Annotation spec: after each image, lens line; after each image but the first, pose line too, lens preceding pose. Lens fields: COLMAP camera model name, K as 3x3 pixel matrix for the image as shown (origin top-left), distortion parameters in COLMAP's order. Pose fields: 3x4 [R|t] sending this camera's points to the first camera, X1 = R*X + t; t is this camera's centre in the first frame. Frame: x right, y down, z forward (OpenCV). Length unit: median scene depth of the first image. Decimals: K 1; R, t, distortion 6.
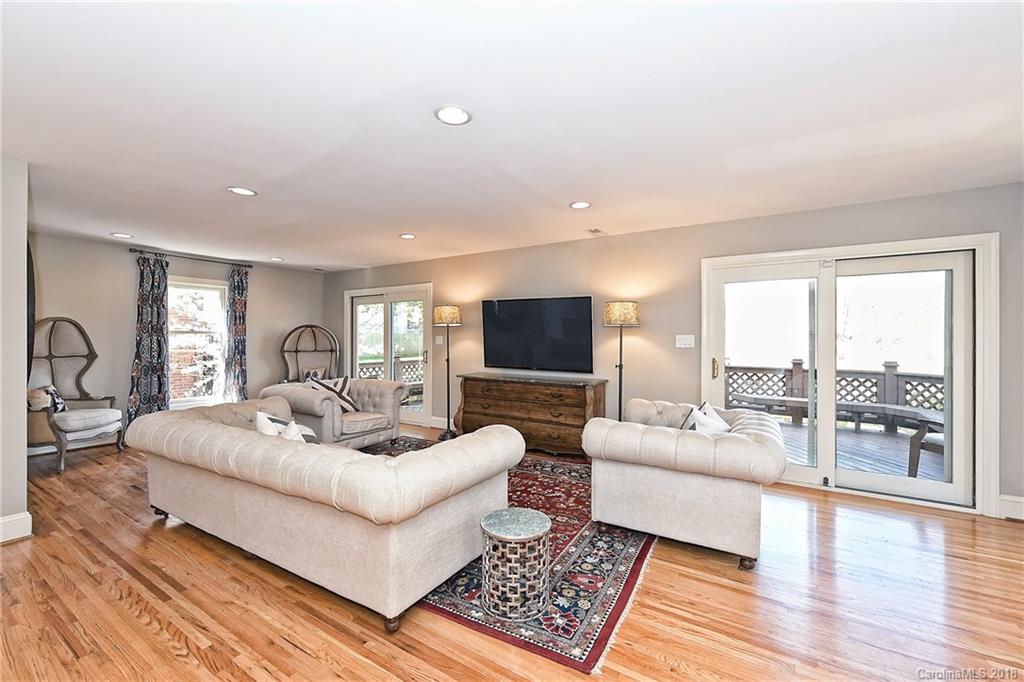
lens RADIAL K [[418.3, 0, 515.3], [0, 418.3, 339.1], [0, 0, 1]] dist [0.001970, -0.001573]
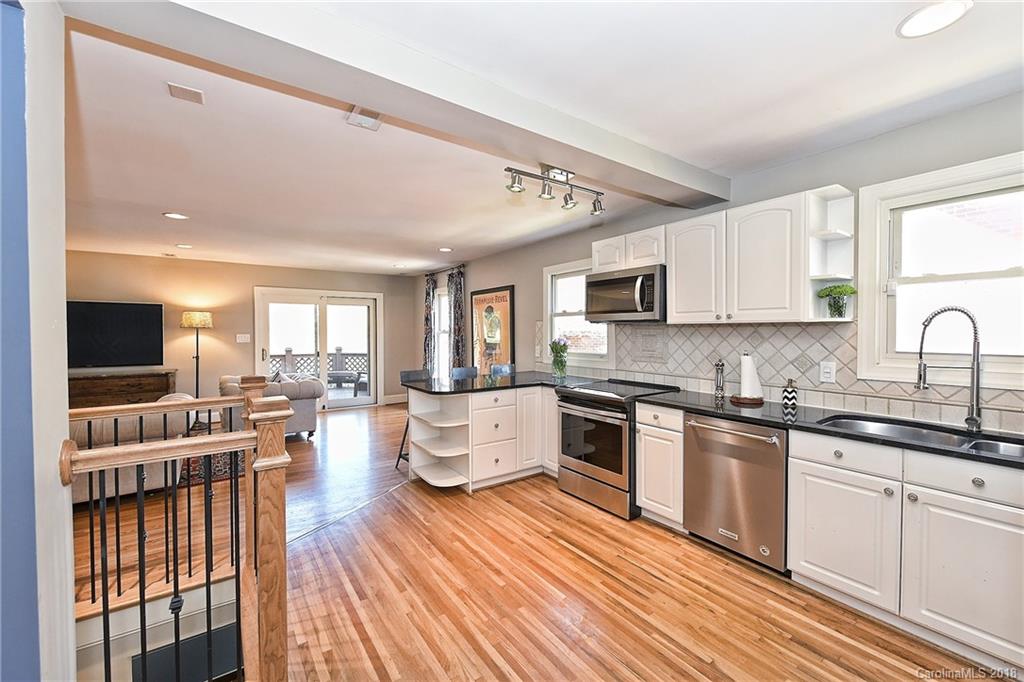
lens RADIAL K [[418.3, 0, 516.4], [0, 418.3, 335.1], [0, 0, 1]] dist [0.001970, -0.001573]
pose [[0.381499, -0.014601, 0.924254, -0.608890], [0.005485, 0.999893, 0.013532, -0.020463], [-0.924353, -0.000093, 0.381539, -0.495783]]
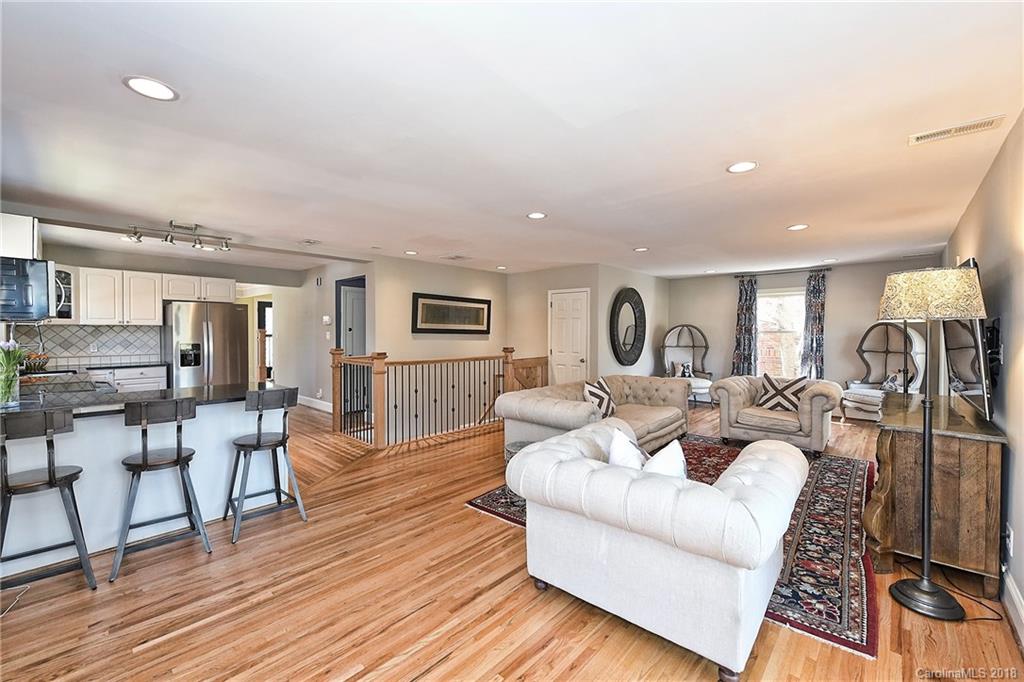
lens RADIAL K [[418.3, 0, 513.0], [0, 418.3, 333.0], [0, 0, 1]] dist [0.001970, -0.001573]
pose [[-0.176692, -0.000651, -0.984266, 0.809160], [-0.005442, 0.999985, 0.000316, -0.012675], [0.984251, 0.005412, -0.176693, 0.597358]]
